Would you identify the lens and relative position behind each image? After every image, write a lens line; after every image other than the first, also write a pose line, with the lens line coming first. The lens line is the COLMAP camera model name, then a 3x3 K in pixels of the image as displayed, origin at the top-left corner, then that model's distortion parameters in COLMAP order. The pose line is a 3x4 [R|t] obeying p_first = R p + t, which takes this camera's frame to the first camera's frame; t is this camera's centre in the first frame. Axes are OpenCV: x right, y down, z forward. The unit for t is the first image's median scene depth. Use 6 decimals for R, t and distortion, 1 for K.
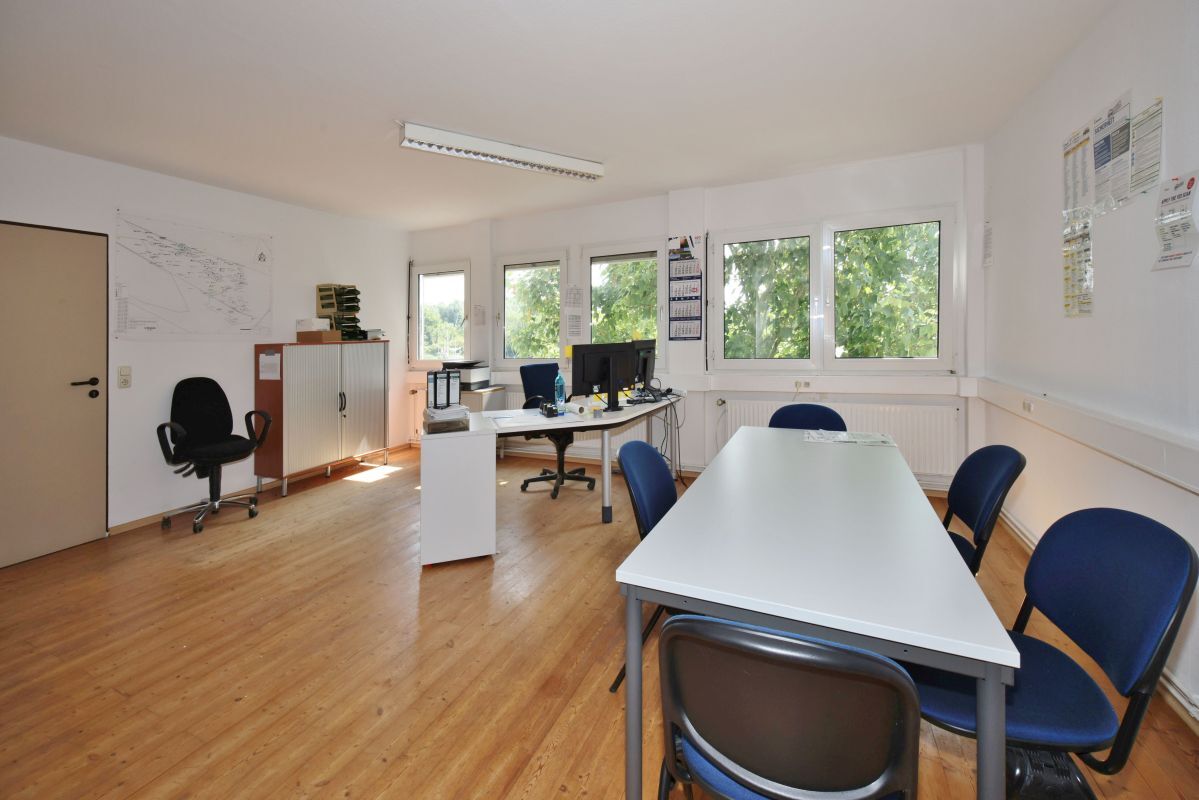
lens RADIAL K [[516.4, 0, 593.0], [0, 516.4, 395.3], [0, 0, 1]] dist [0.000013, 0.000596]
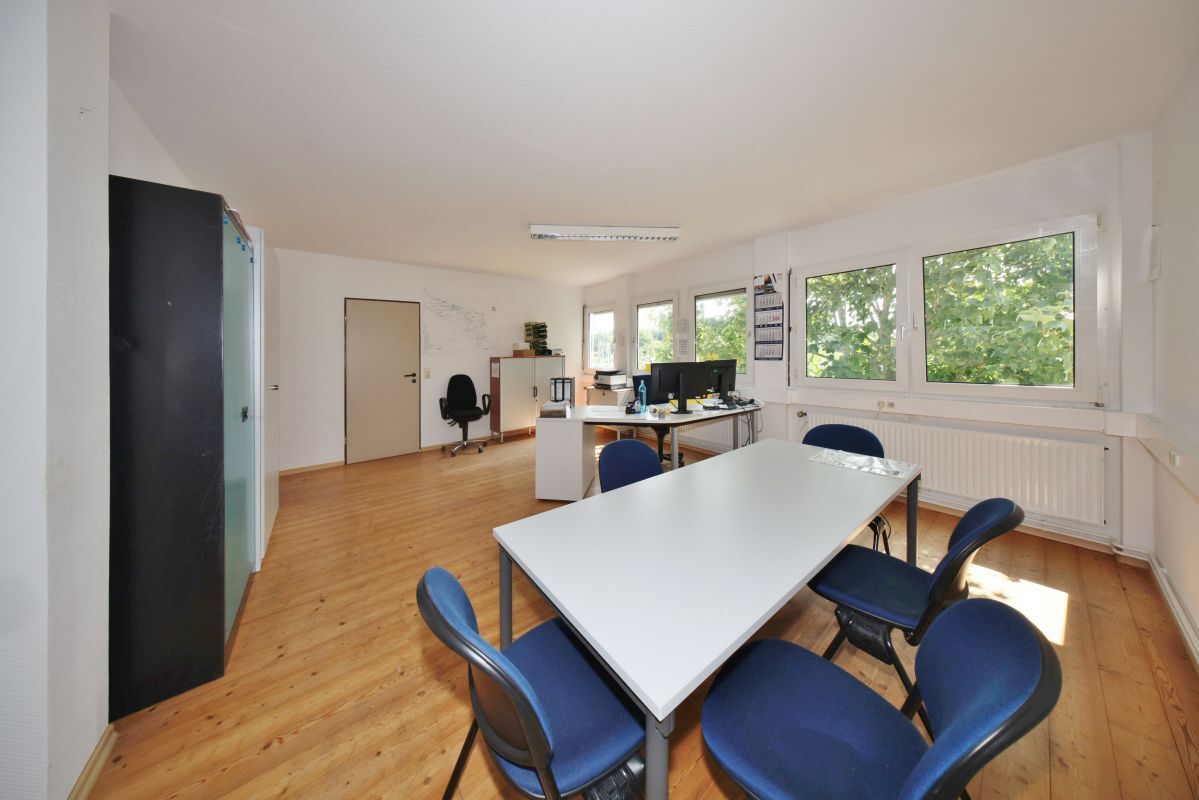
lens RADIAL K [[355.3, 0, 587.1], [0, 355.3, 390.1], [0, 0, 1]] dist [-0.002269, 0.000144]
pose [[0.875408, 0.064097, -0.479117, 0.233593], [-0.063266, 0.997836, 0.017897, -0.027230], [0.479227, 0.014645, 0.877569, 0.076516]]
